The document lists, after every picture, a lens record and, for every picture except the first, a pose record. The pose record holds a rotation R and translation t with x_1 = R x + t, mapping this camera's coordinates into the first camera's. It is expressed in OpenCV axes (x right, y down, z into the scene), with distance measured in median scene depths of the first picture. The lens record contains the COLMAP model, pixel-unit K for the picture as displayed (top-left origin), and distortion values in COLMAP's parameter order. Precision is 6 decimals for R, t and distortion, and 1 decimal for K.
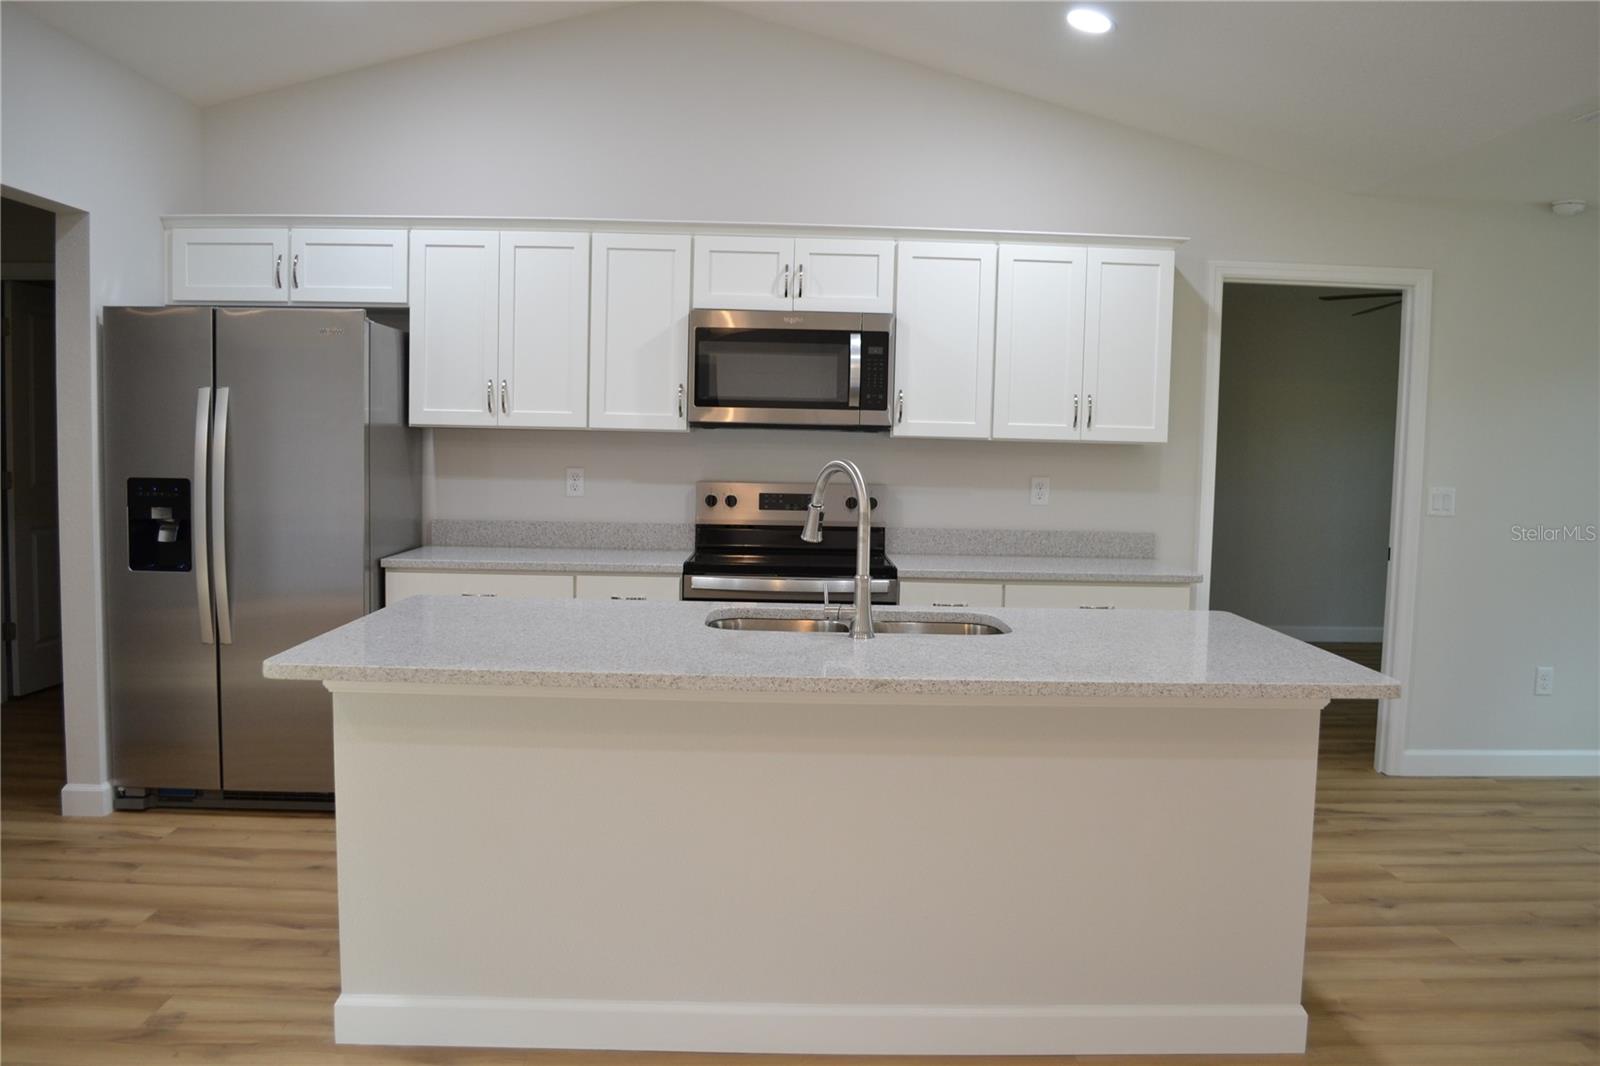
lens RADIAL K [[1287.2, 0, 814.7], [0, 1287.2, 524.7], [0, 0, 1]] dist [-0.084279, 0.014542]
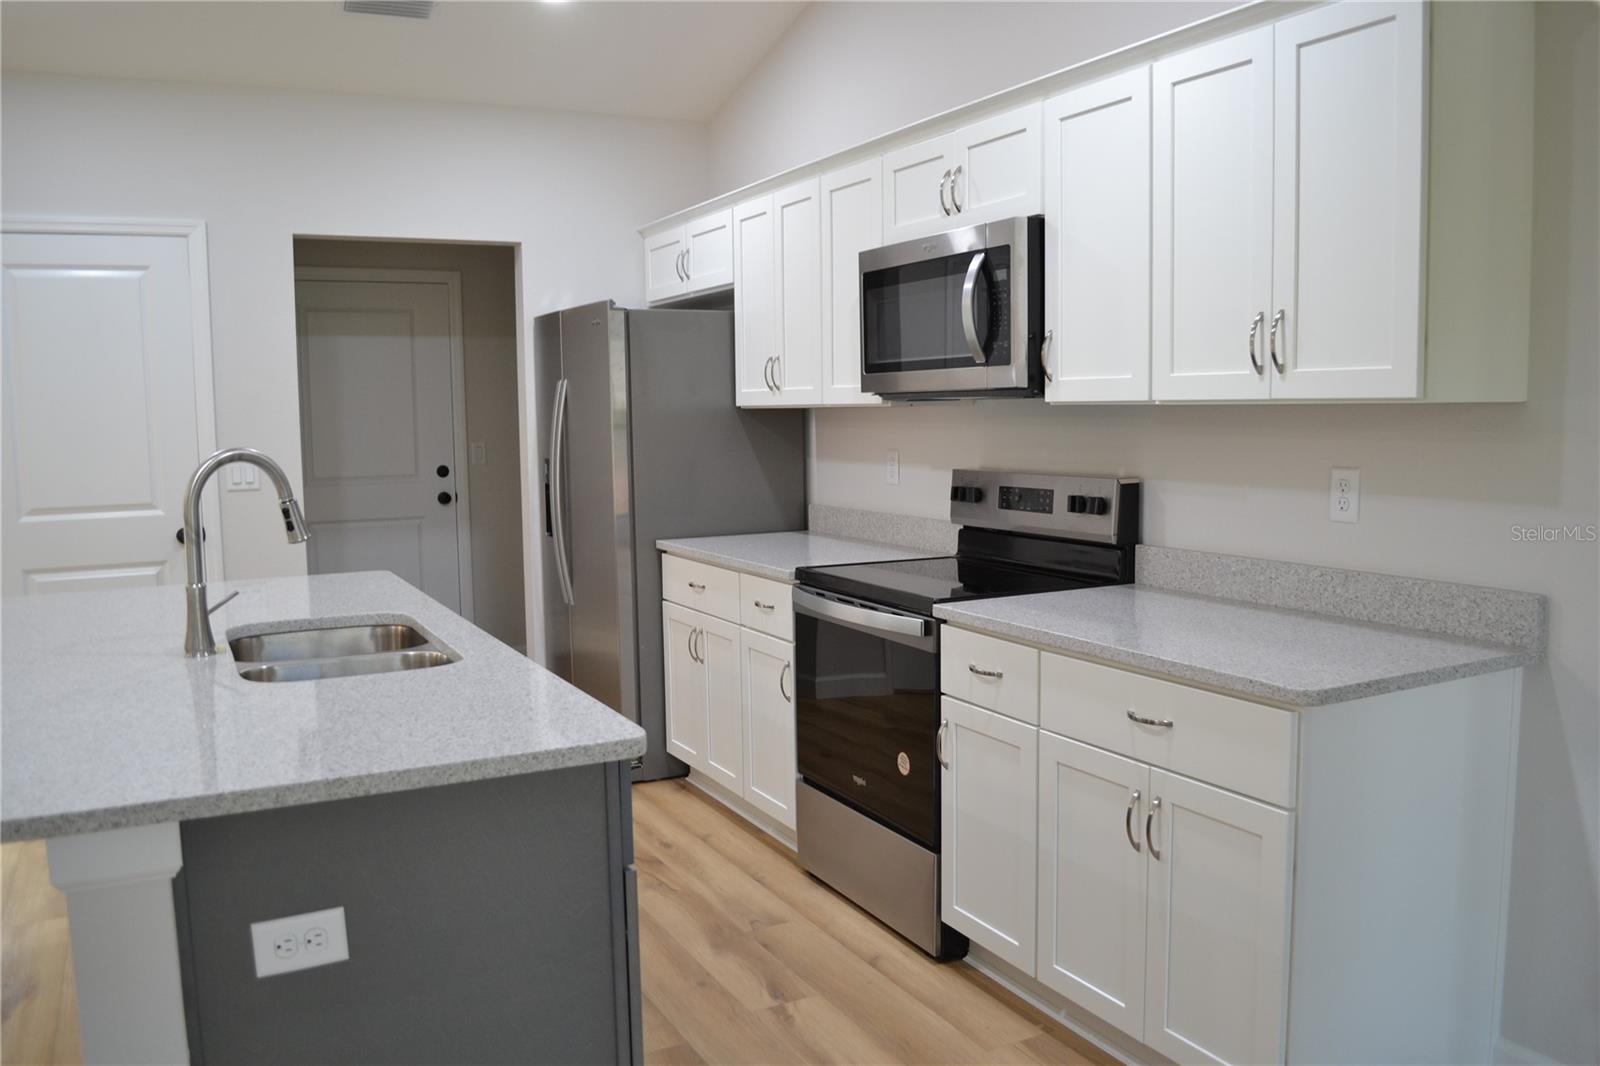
lens RADIAL K [[1287.2, 0, 806.7], [0, 1287.2, 541.2], [0, 0, 1]] dist [-0.084279, 0.014542]
pose [[0.442256, 0.063555, -0.894634, 0.599142], [-0.035560, 0.997944, 0.053316, -0.029697], [0.896183, 0.008234, 0.443607, 0.611926]]
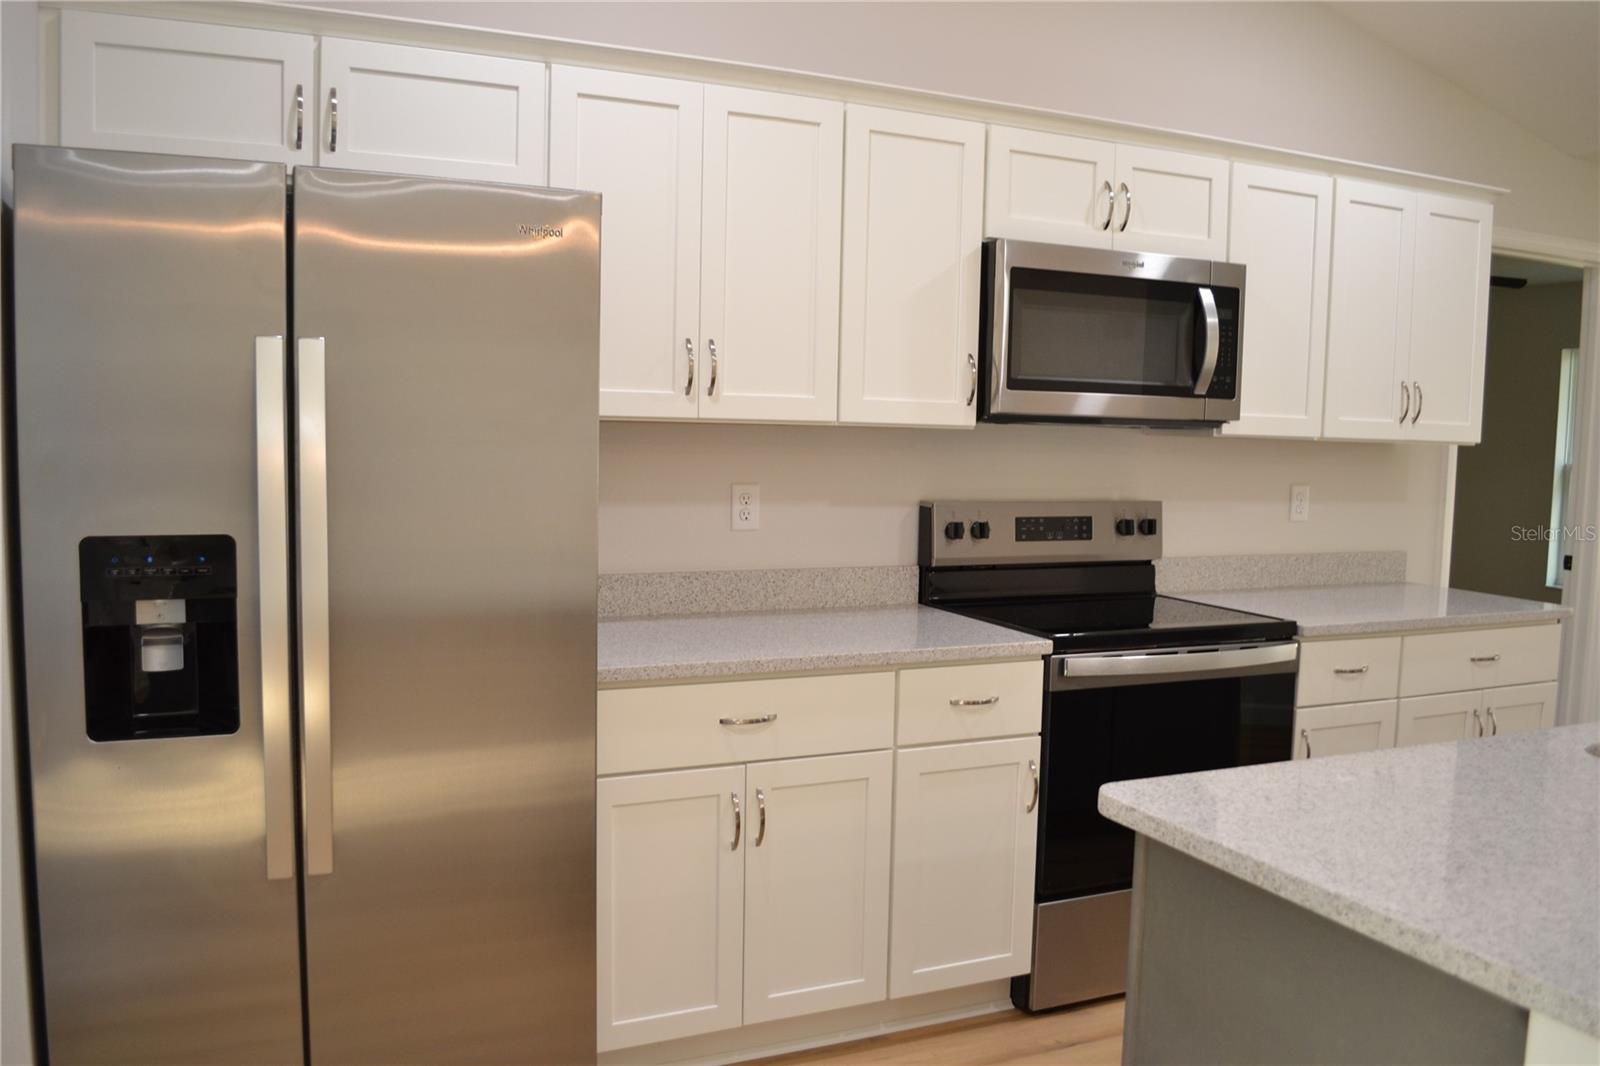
lens RADIAL K [[1287.2, 0, 816.1], [0, 1287.2, 537.6], [0, 0, 1]] dist [-0.084279, 0.014542]
pose [[0.919143, -0.034829, 0.392381, -0.432466], [0.023238, 0.999143, 0.034252, -0.041907], [-0.393237, -0.022365, 0.919165, 0.439628]]
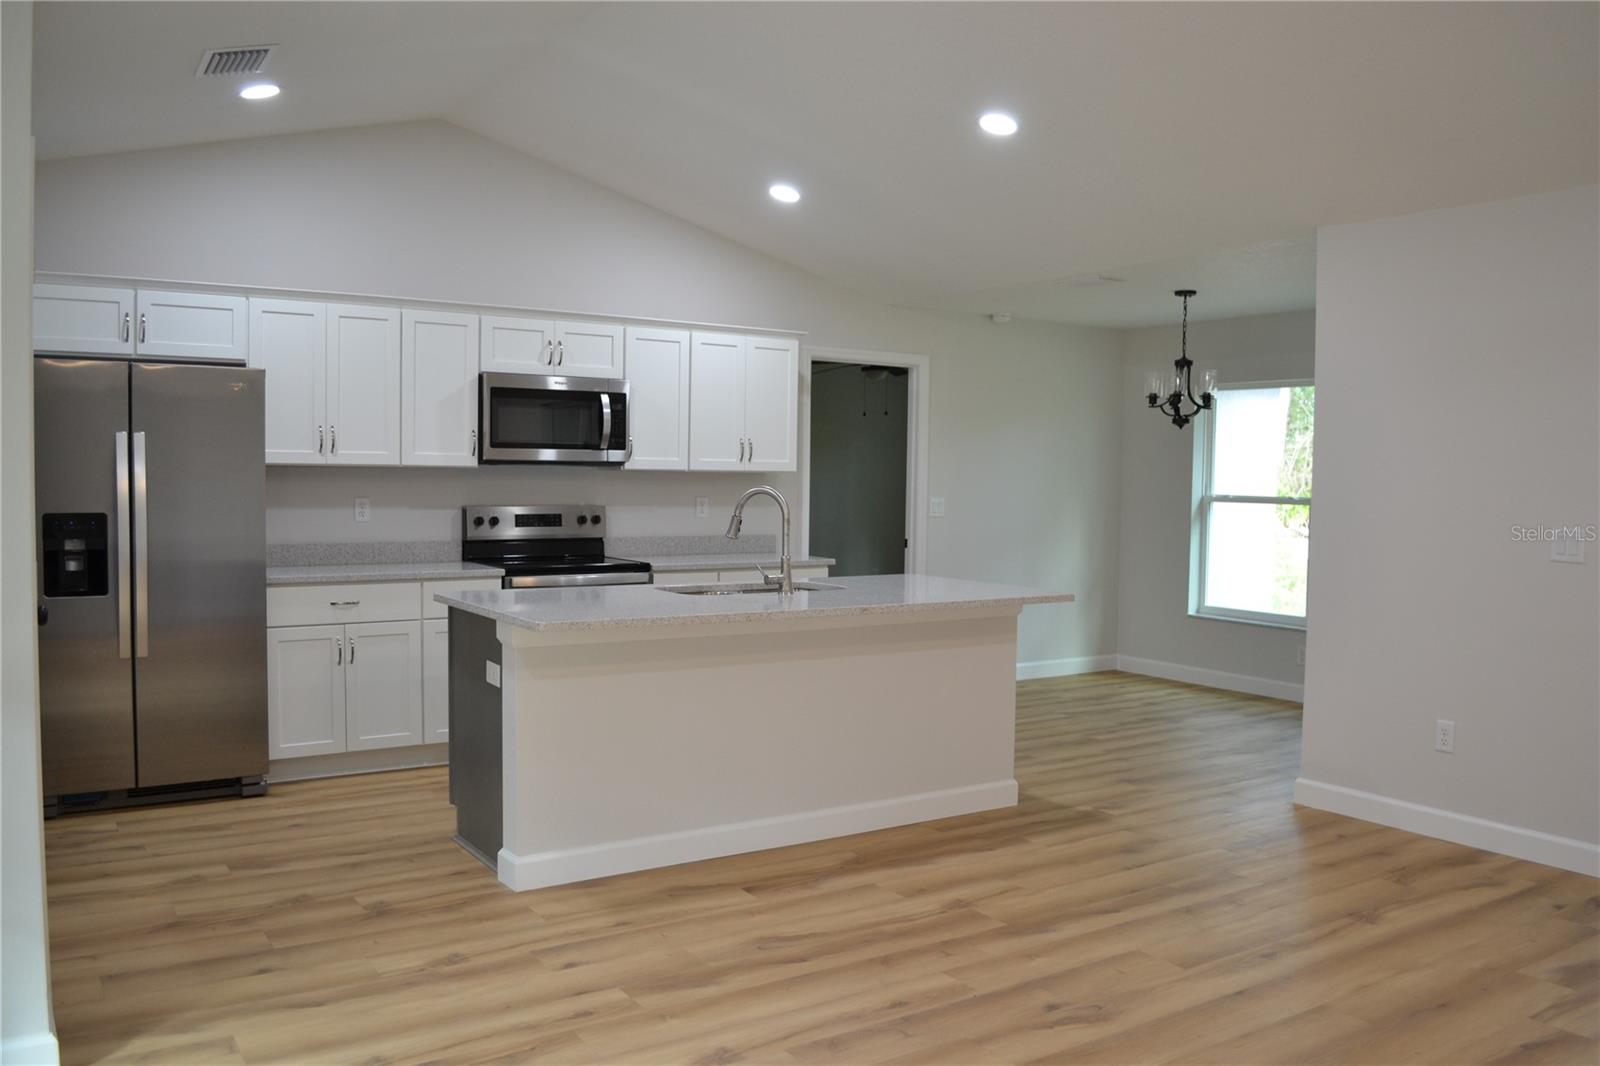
lens RADIAL K [[1287.2, 0, 813.8], [0, 1287.2, 534.7], [0, 0, 1]] dist [-0.084279, 0.014542]
pose [[0.845877, -0.036060, 0.532157, -0.501327], [0.041225, 0.999148, 0.002176, 0.005650], [-0.531782, 0.020098, 0.846643, -0.258742]]
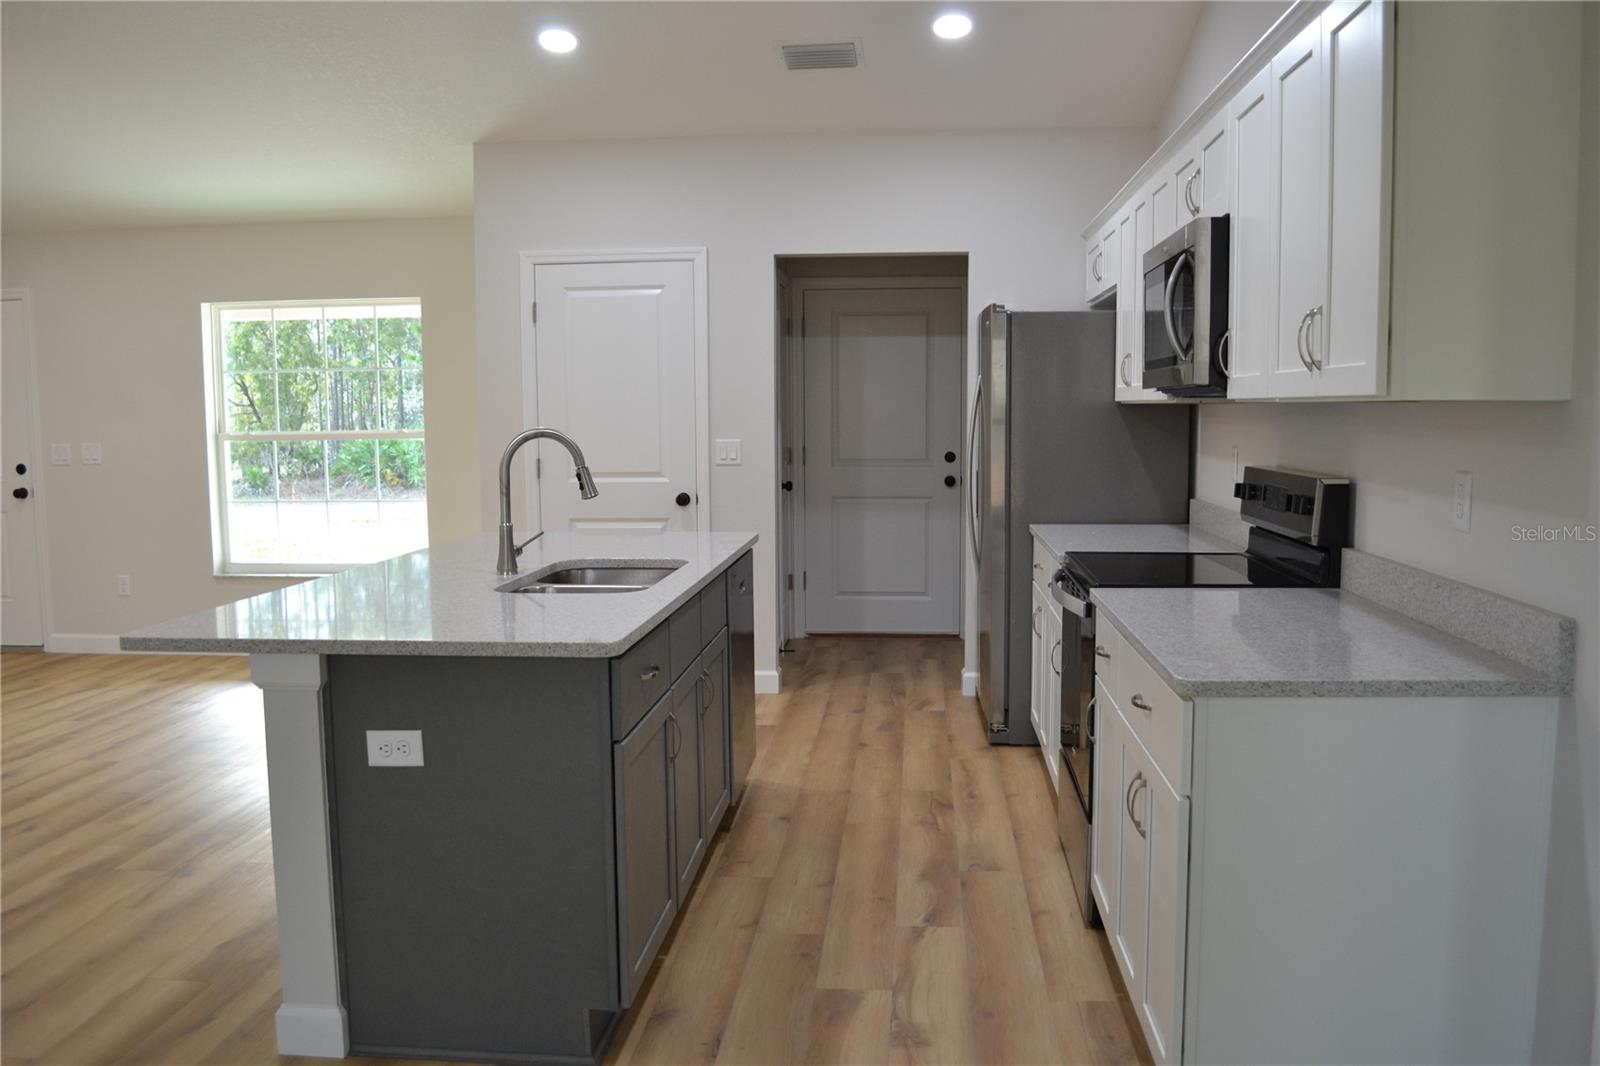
lens RADIAL K [[1287.2, 0, 804.8], [0, 1287.2, 539.5], [0, 0, 1]] dist [-0.084279, 0.014542]
pose [[-0.108694, 0.078940, -0.990936, 0.743997], [-0.062450, 0.994331, 0.086060, -0.041095], [0.992112, 0.071238, -0.103148, 0.867729]]
